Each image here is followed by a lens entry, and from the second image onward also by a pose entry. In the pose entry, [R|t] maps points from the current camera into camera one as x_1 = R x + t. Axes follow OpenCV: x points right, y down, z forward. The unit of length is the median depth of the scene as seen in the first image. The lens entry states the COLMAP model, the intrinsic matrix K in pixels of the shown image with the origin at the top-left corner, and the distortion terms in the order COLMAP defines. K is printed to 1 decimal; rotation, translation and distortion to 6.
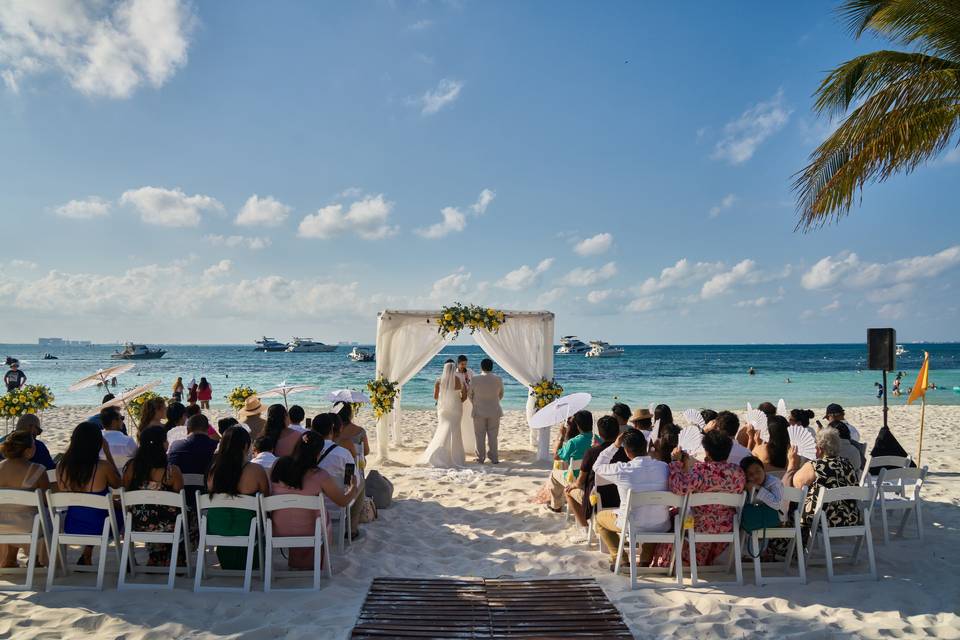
lens RADIAL K [[2140.8, 0, 480.0], [0, 2140.8, 320.0], [0, 0, 1]] dist [-0.066116, -0.130724]
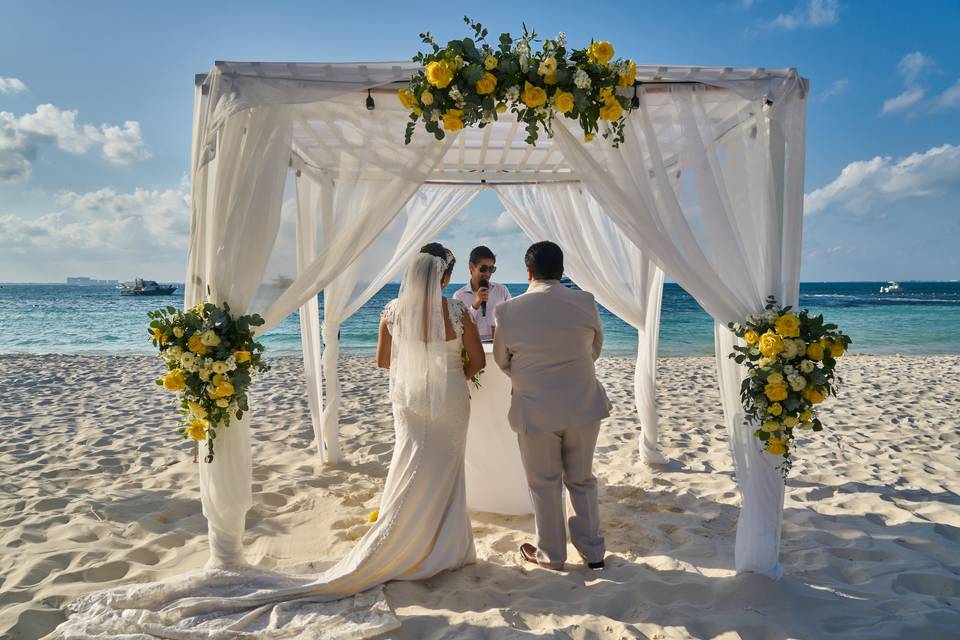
lens RADIAL K [[1994.9, 0, 480.0], [0, 1994.9, 320.0], [0, 0, 1]] dist [2.237473, -0.001339]
pose [[0.999987, -0.001307, 0.005000, -0.011028], [0.001152, 0.999519, 0.030997, 0.021303], [-0.005038, -0.030991, 0.999507, 0.730417]]
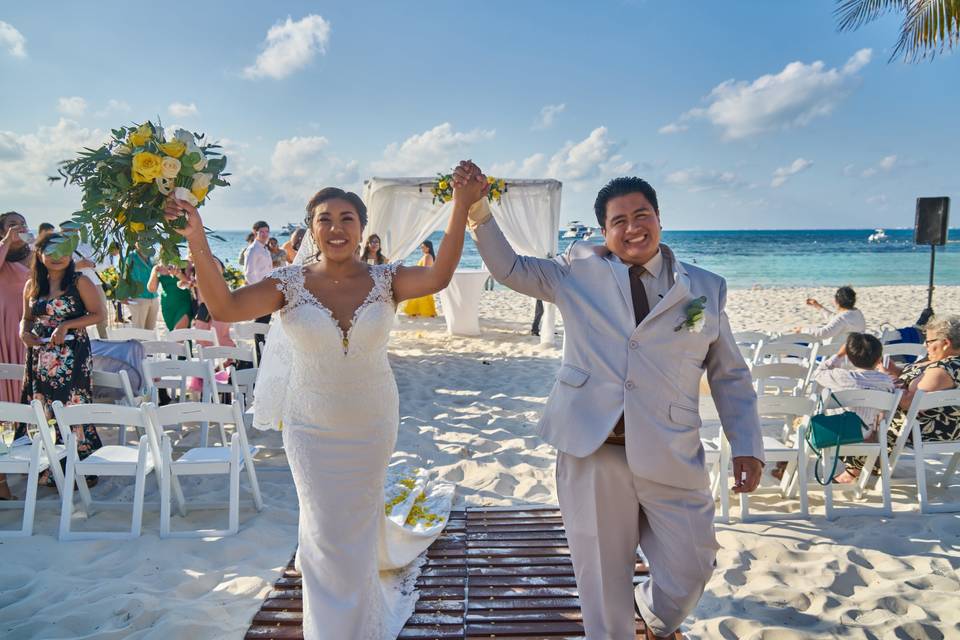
lens RADIAL K [[1994.9, 0, 480.0], [0, 1994.9, 320.0], [0, 0, 1]] dist [2.237473, -0.001339]
pose [[0.999969, 0.005836, -0.005284, 0.005610], [-0.005524, 0.998341, 0.057307, 0.006362], [0.005610, -0.057277, 0.998343, 0.146575]]
